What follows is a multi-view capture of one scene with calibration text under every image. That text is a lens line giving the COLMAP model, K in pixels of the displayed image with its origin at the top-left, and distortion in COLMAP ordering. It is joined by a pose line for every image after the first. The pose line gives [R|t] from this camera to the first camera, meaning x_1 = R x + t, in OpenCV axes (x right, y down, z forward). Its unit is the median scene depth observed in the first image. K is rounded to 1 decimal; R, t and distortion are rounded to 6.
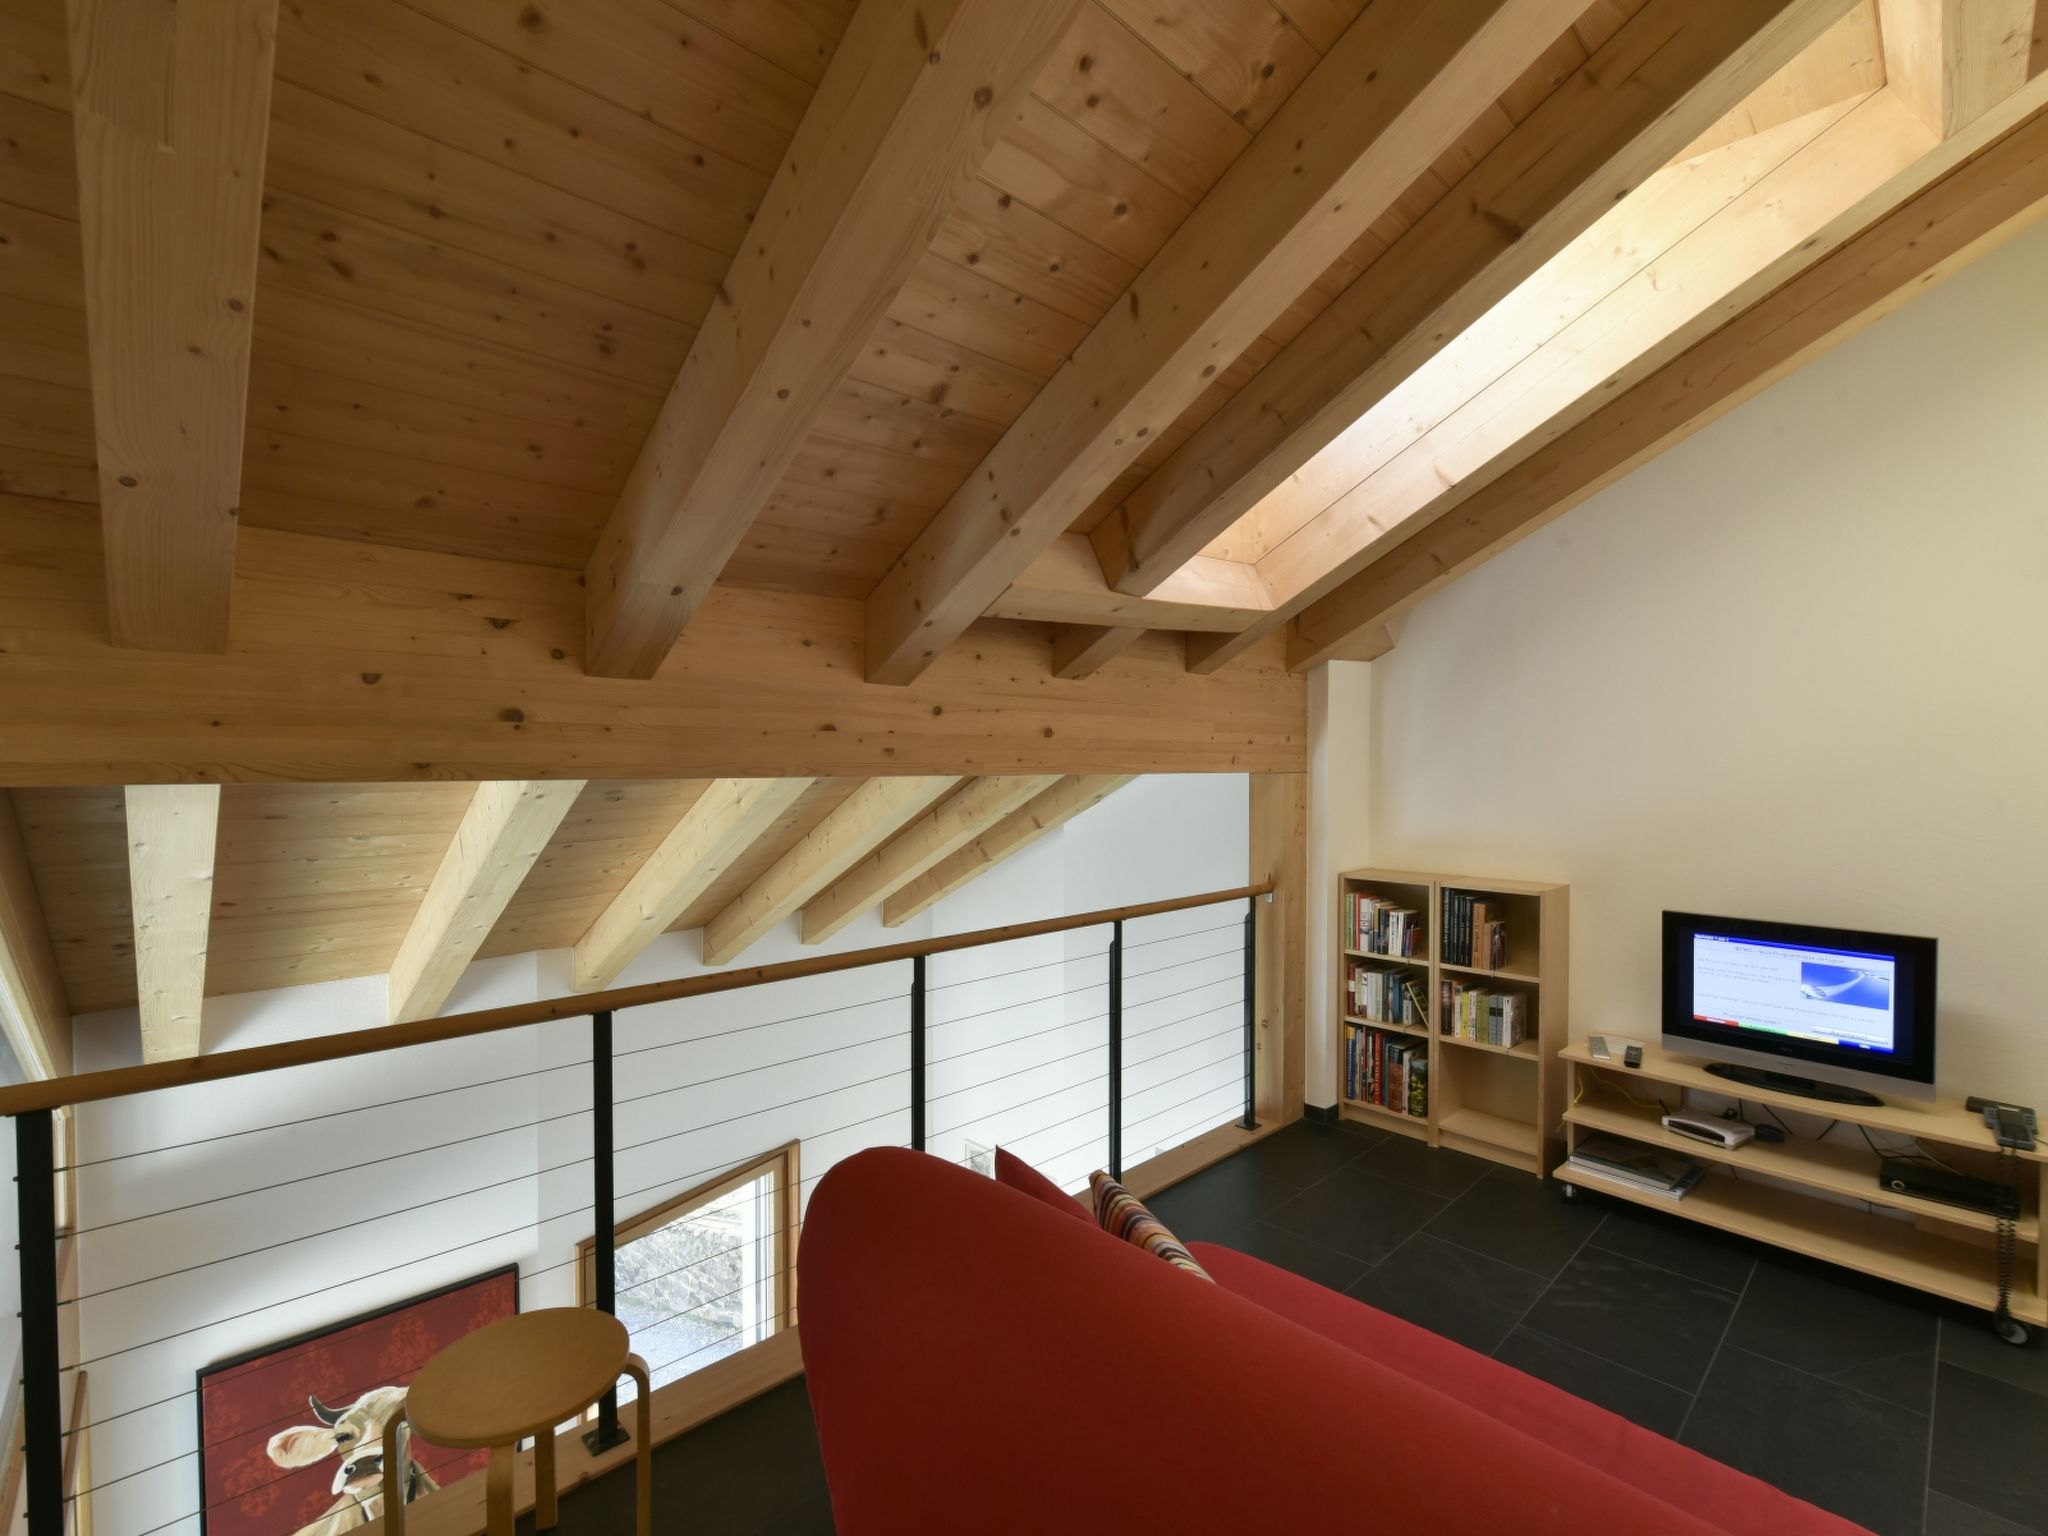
lens RADIAL K [[913.0, 0, 1032.6], [0, 913.0, 778.8], [0, 0, 1]] dist [-0.007151, -0.001013]
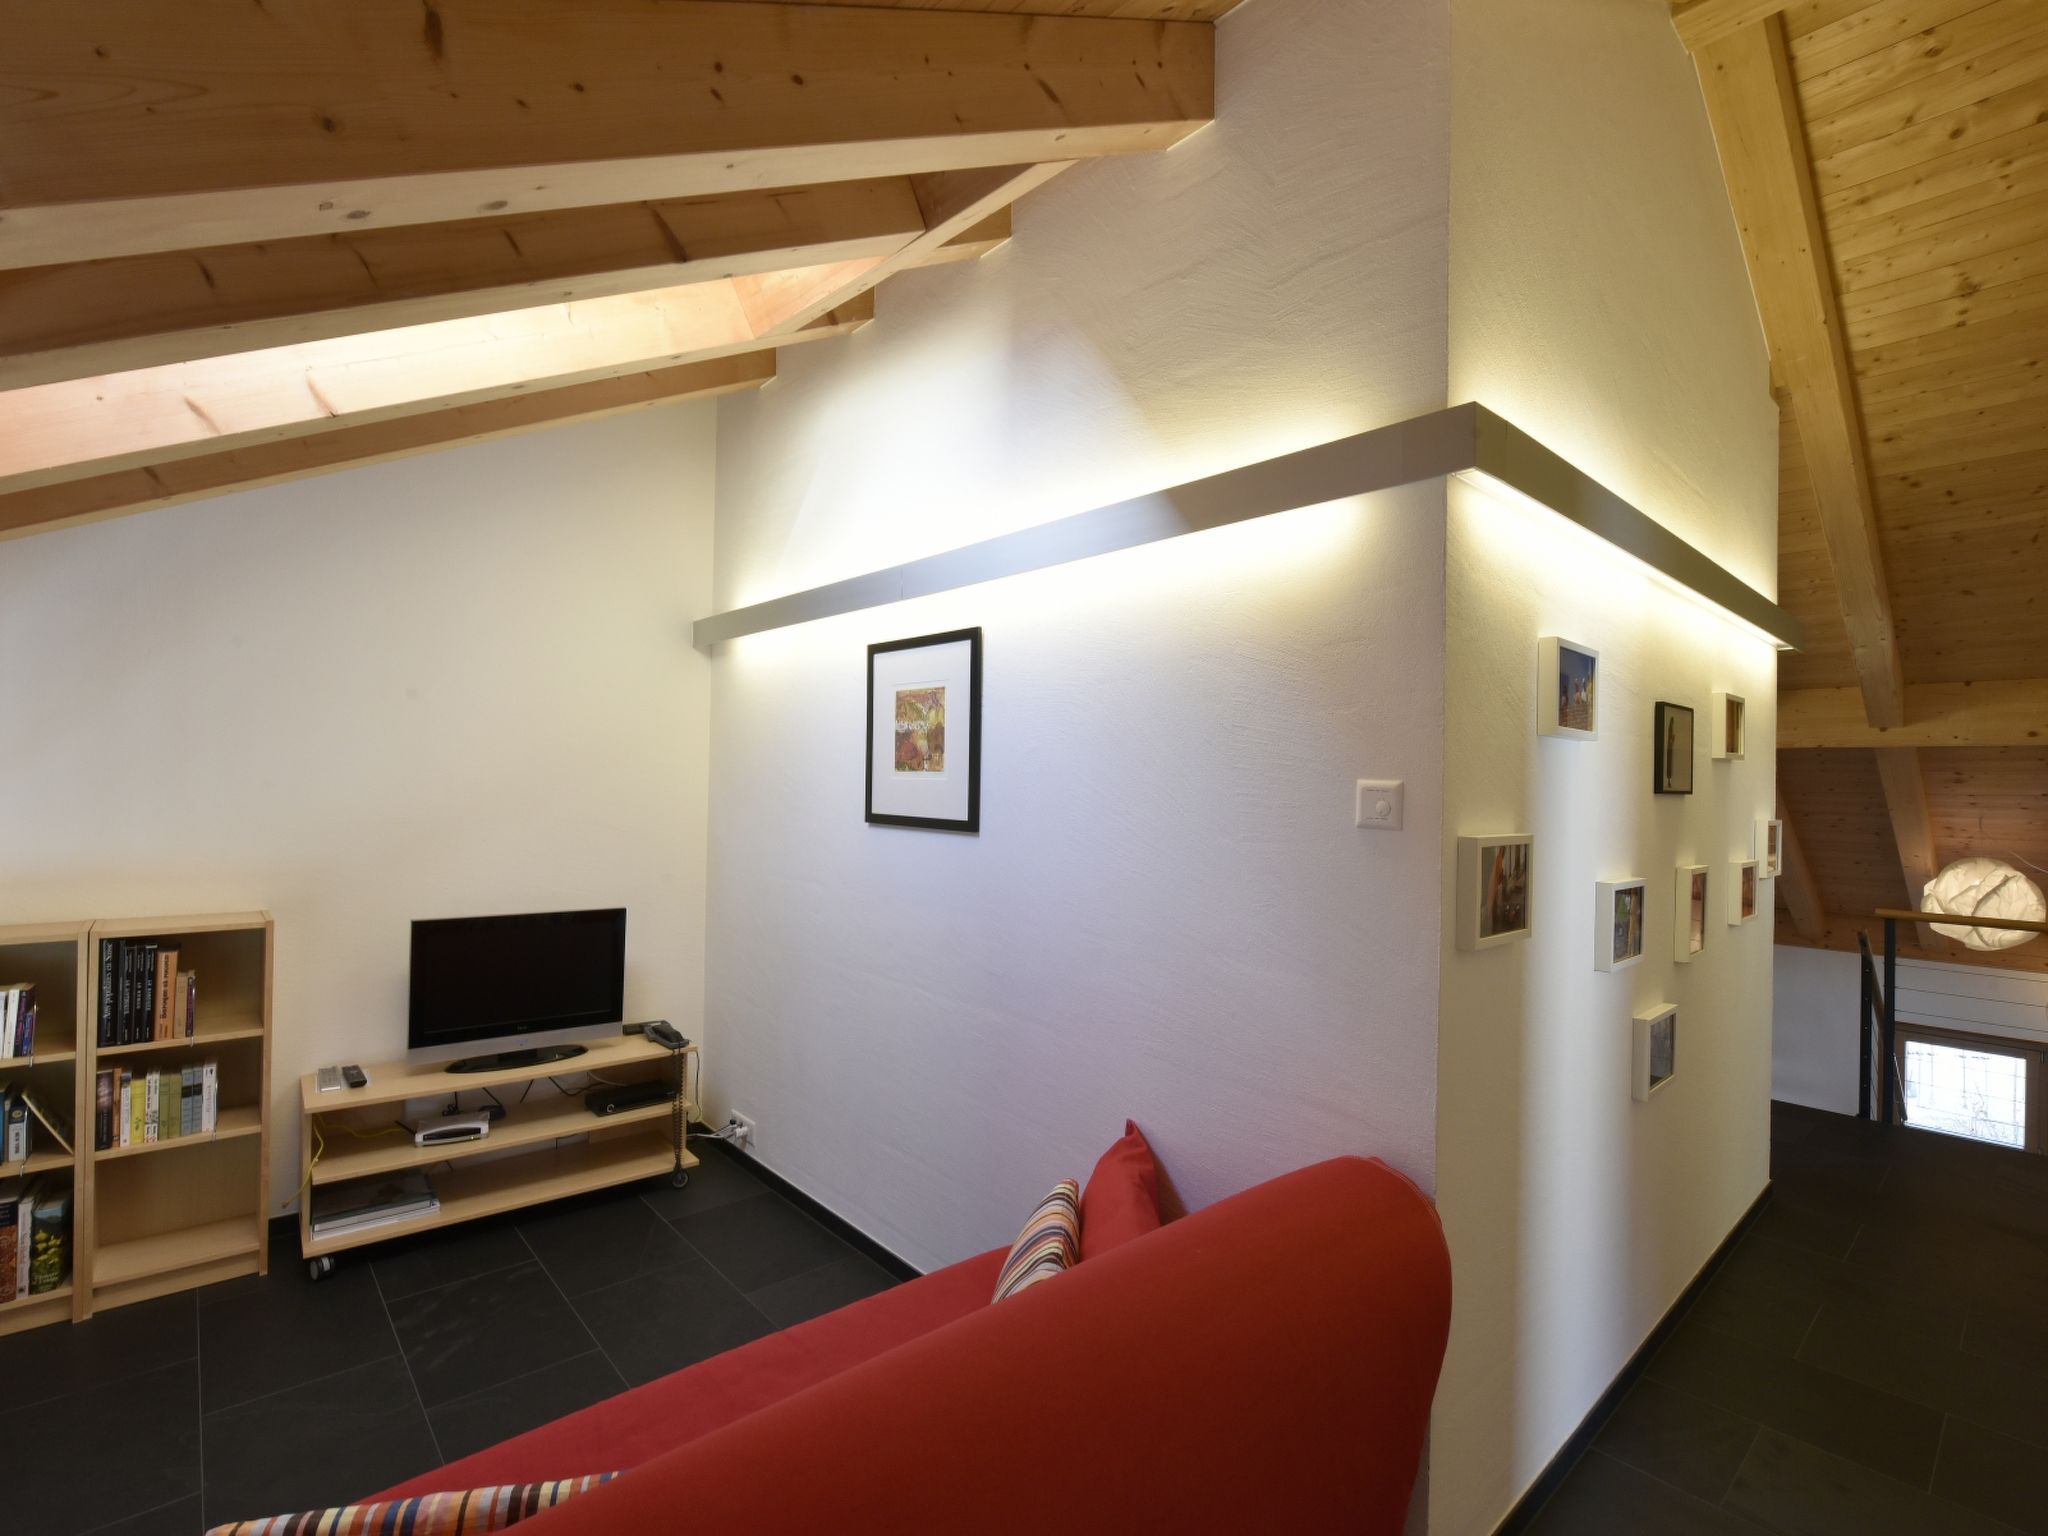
lens RADIAL K [[943.8, 0, 1025.0], [0, 943.8, 774.3], [0, 0, 1]] dist [-0.005722, -0.002446]
pose [[0.040587, 0.009599, 0.999130, -0.262802], [-0.005762, 0.999939, -0.009373, -0.004532], [-0.999159, -0.005377, 0.040640, 0.295598]]
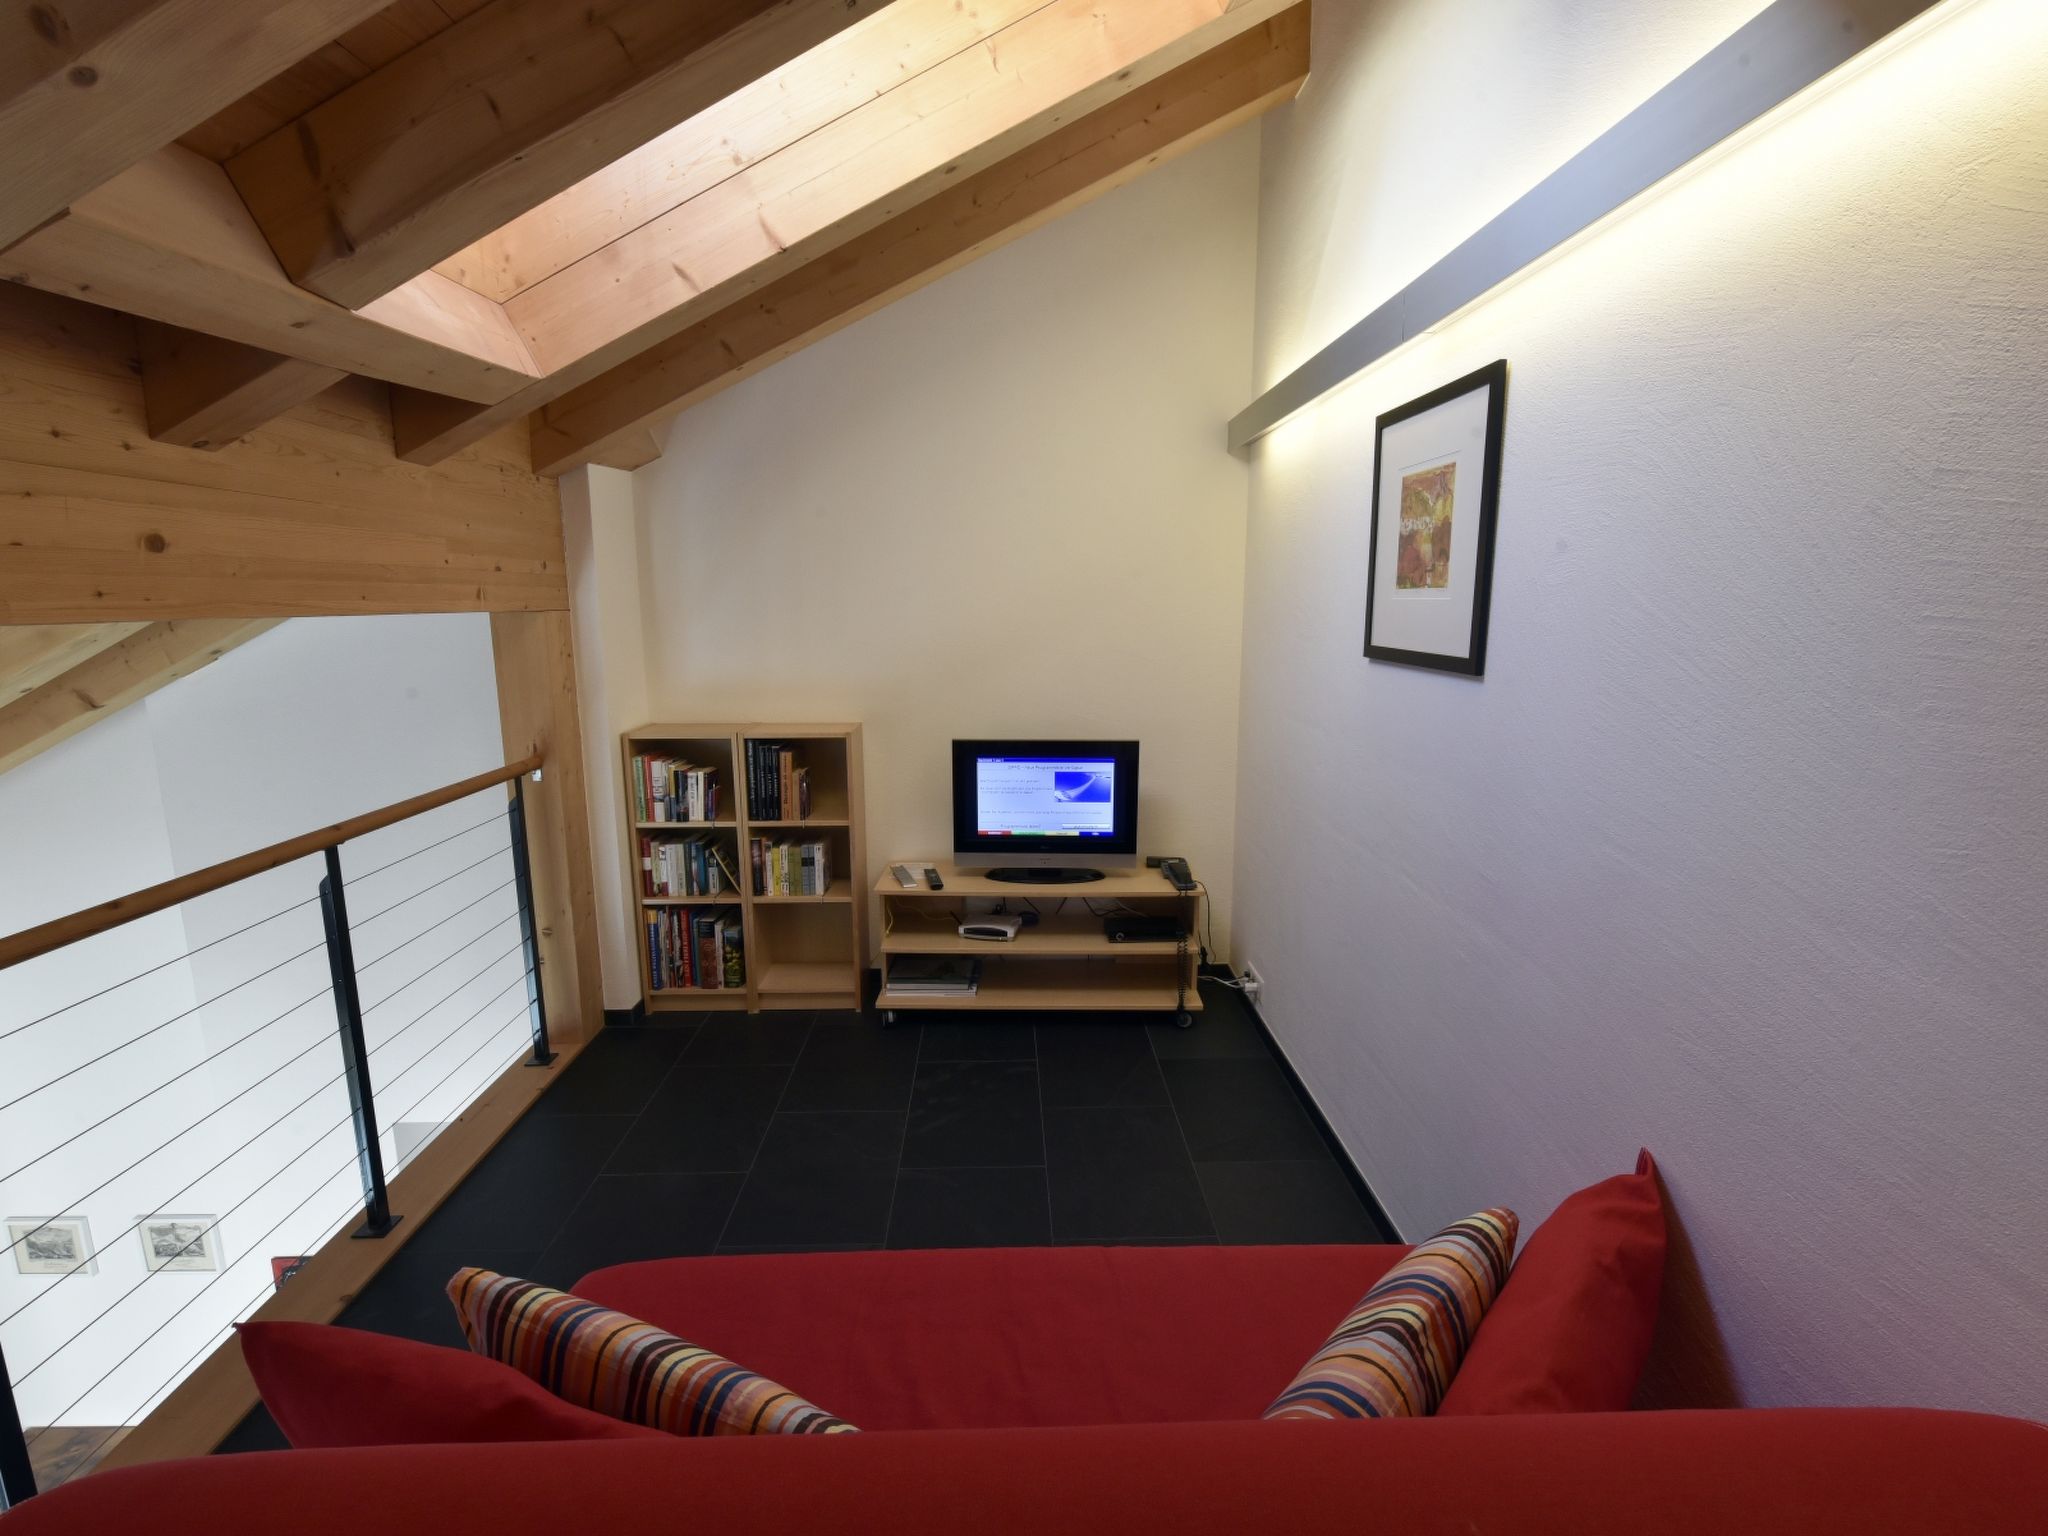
lens RADIAL K [[943.8, 0, 1025.0], [0, 943.8, 774.3], [0, 0, 1]] dist [-0.005722, -0.002446]
pose [[0.672599, -0.135360, 0.727522, -0.052007], [0.011612, 0.984938, 0.172518, -0.004038], [-0.739916, -0.107588, 0.664040, 0.192601]]
